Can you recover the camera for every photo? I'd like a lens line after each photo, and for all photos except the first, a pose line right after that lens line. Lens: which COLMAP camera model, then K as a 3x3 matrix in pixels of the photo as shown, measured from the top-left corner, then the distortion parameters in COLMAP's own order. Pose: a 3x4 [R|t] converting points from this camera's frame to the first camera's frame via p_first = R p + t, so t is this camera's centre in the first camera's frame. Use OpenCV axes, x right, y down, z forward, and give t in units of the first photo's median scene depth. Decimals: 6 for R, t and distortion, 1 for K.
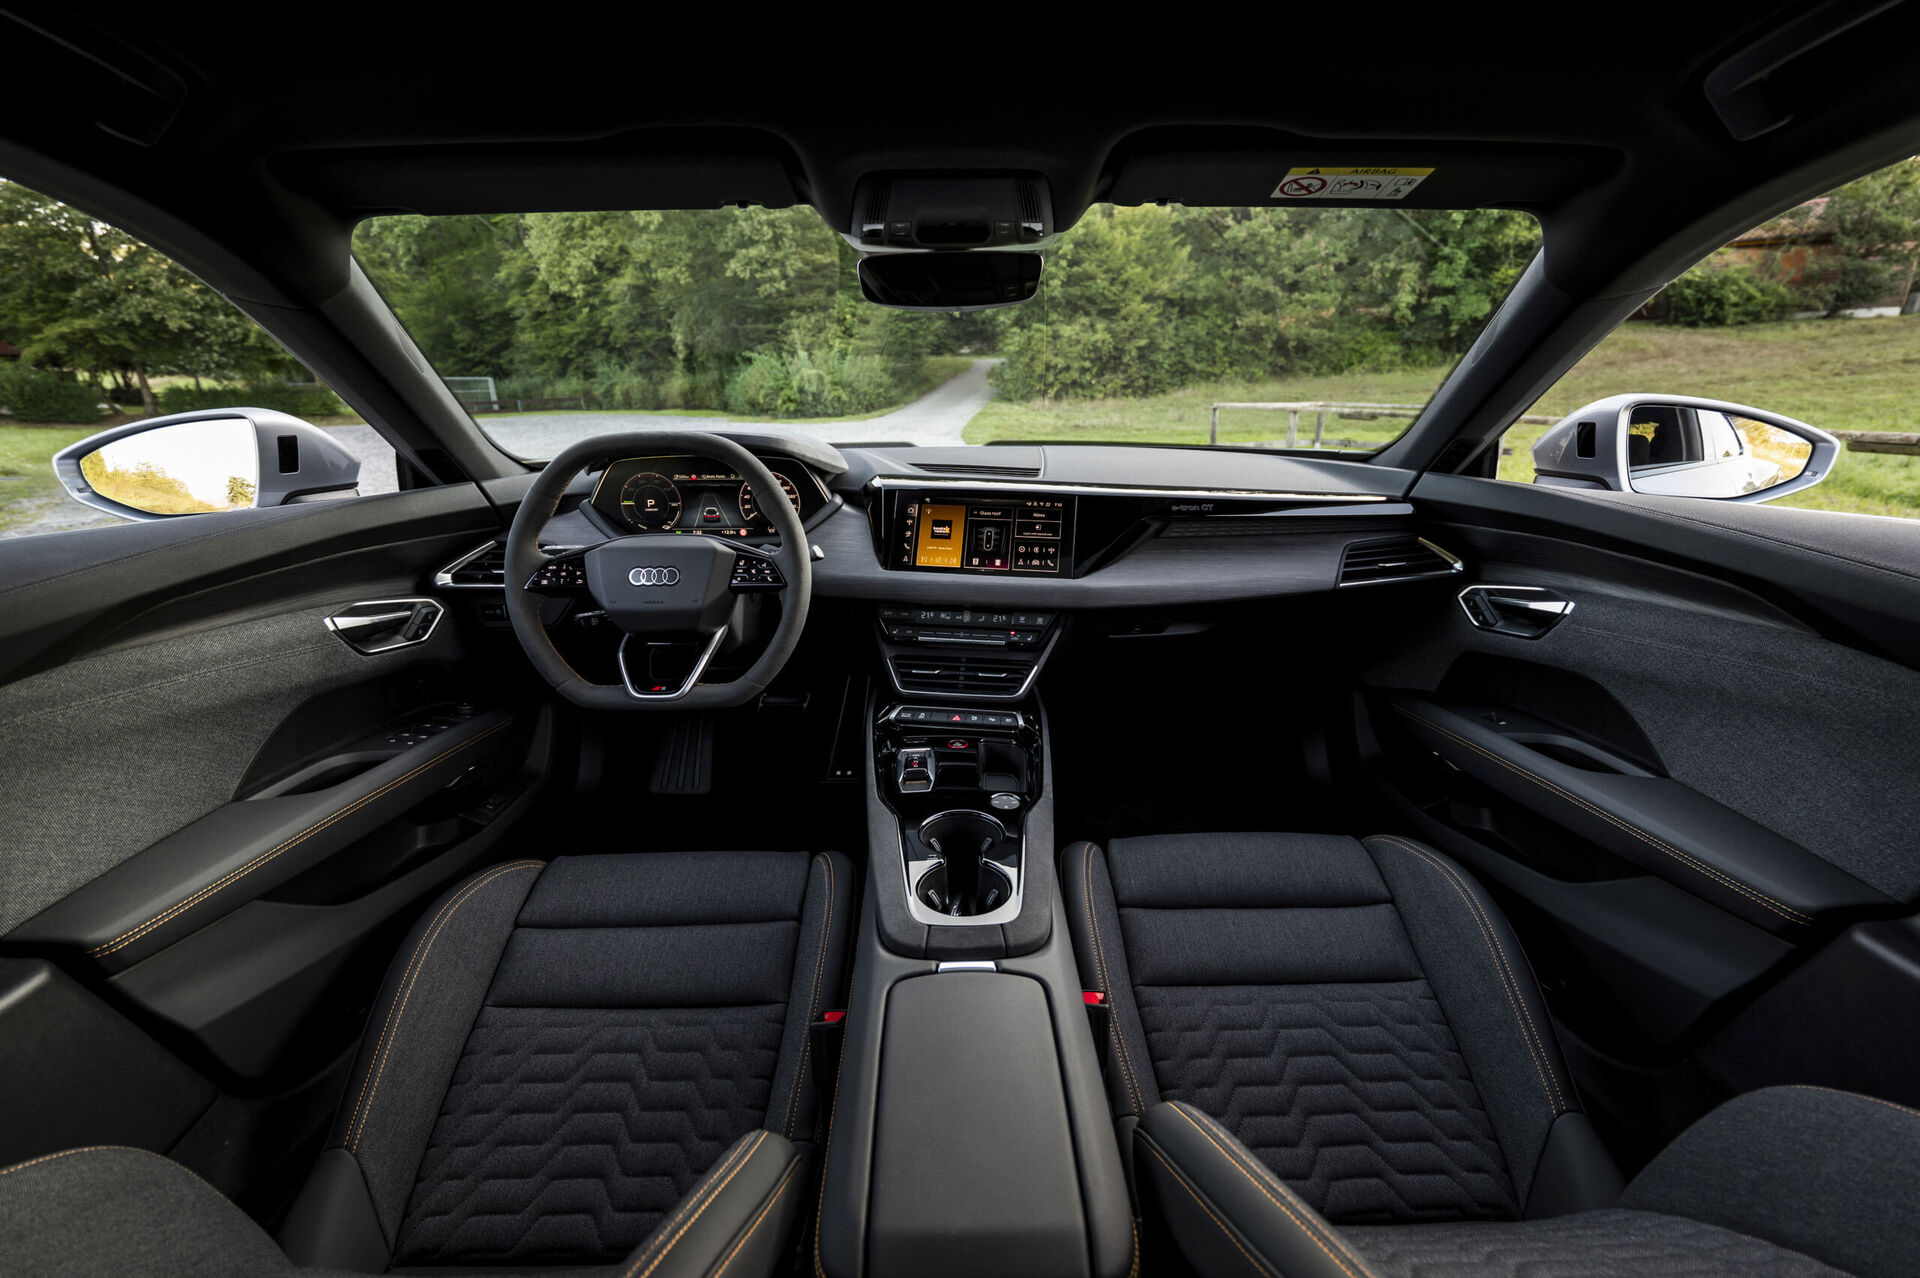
lens RADIAL K [[793.7, 0, 952.1], [0, 793.7, 643.1], [0, 0, 1]] dist [-0.000898, -0.000375]
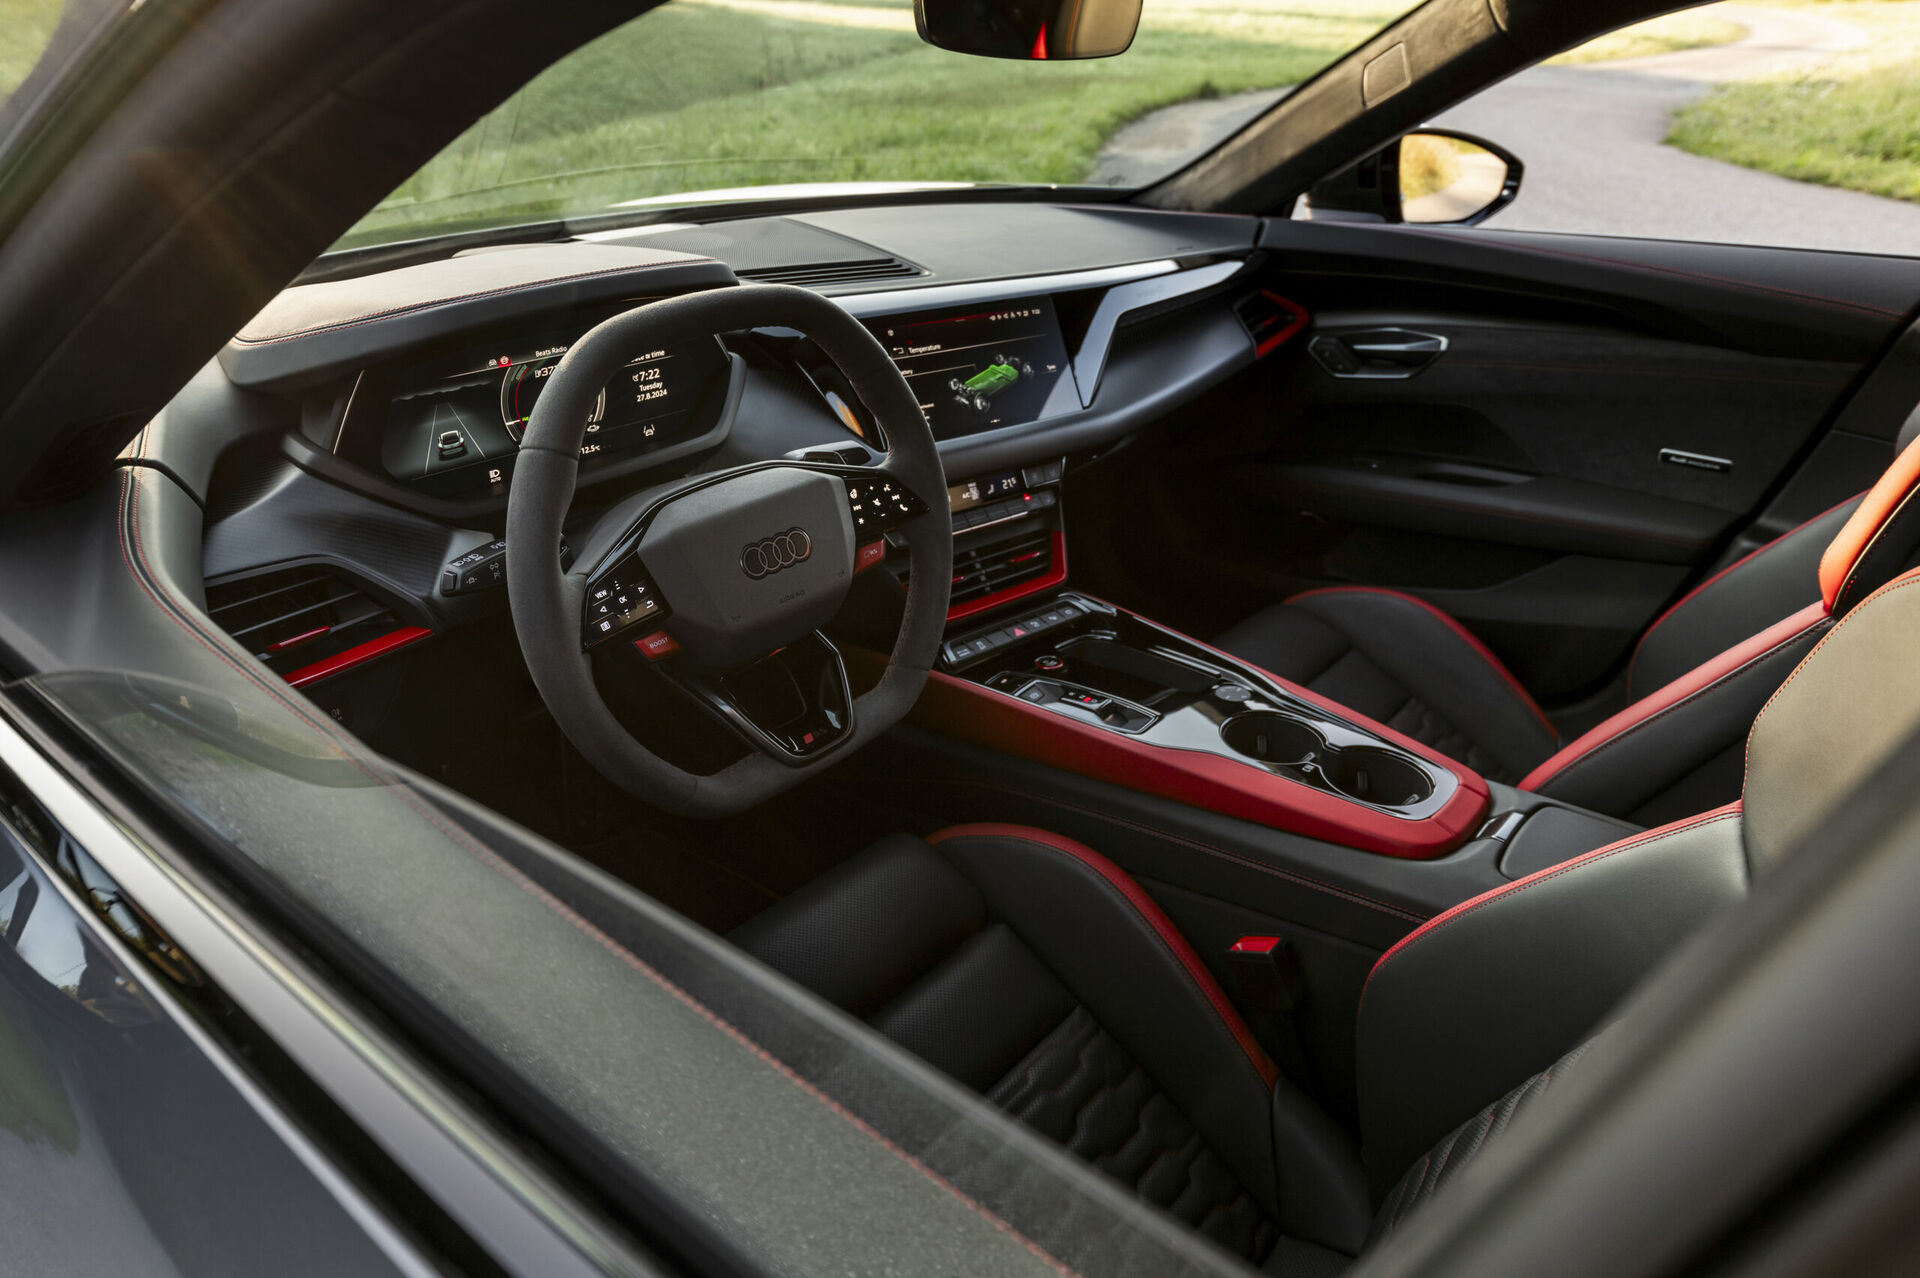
lens RADIAL K [[1249.8, 0, 949.7], [0, 1249.8, 656.8], [0, 0, 1]] dist [-0.007664, 0.007887]
pose [[0.654843, -0.332747, 0.678572, -0.794296], [0.215507, 0.942797, 0.254343, -0.182461], [-0.724388, -0.020318, 0.689093, 0.256482]]
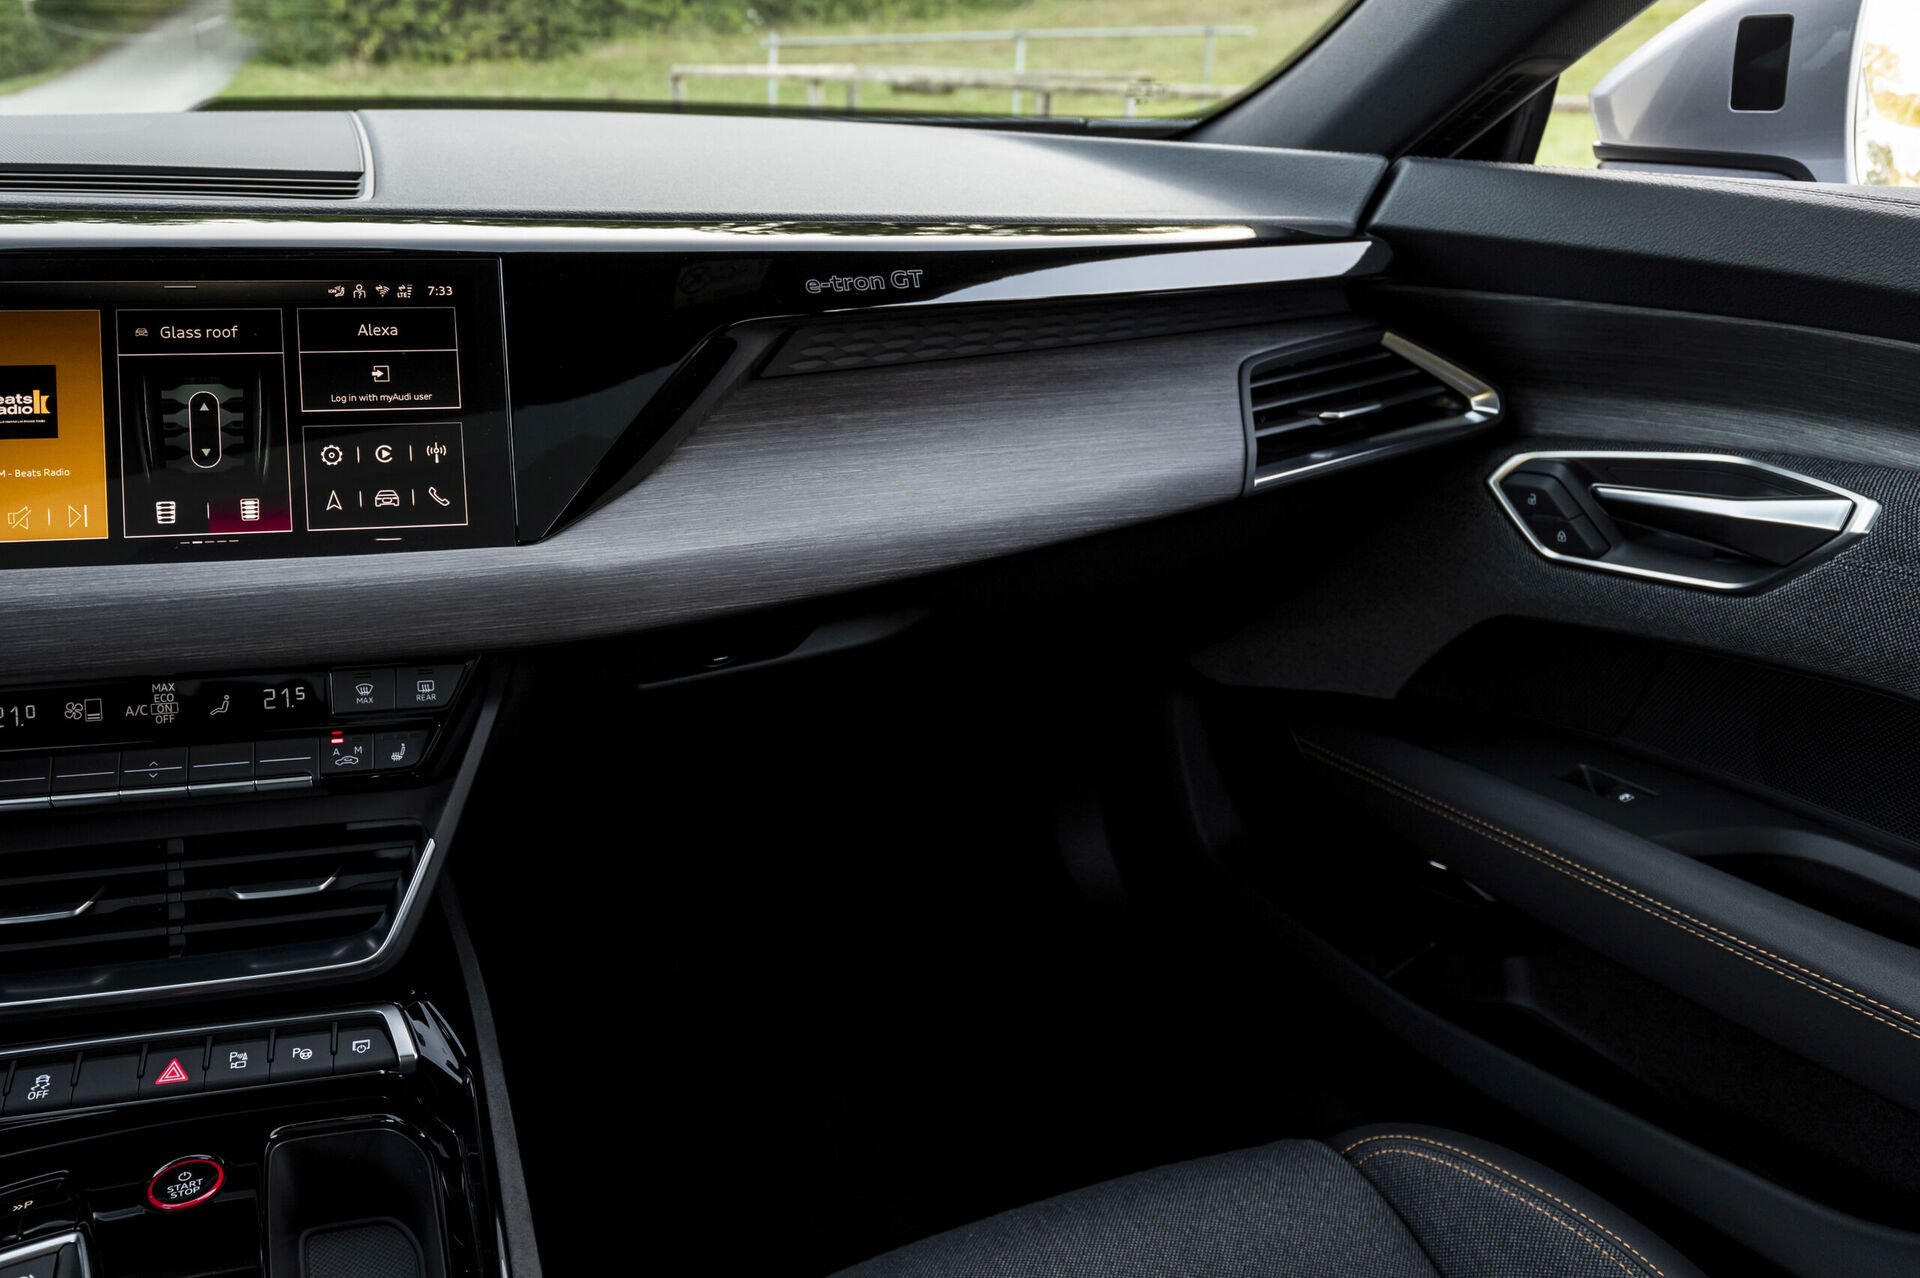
lens RADIAL K [[1366.9, 0, 738.2], [0, 1366.9, 659.5], [0, 0, 1]] dist [0.005212, 0.004771]
pose [[0.935352, -0.134297, 0.327232, 0.053017], [0.097669, 0.987213, 0.125982, -0.092080], [-0.339967, -0.085877, 0.936508, 0.474110]]
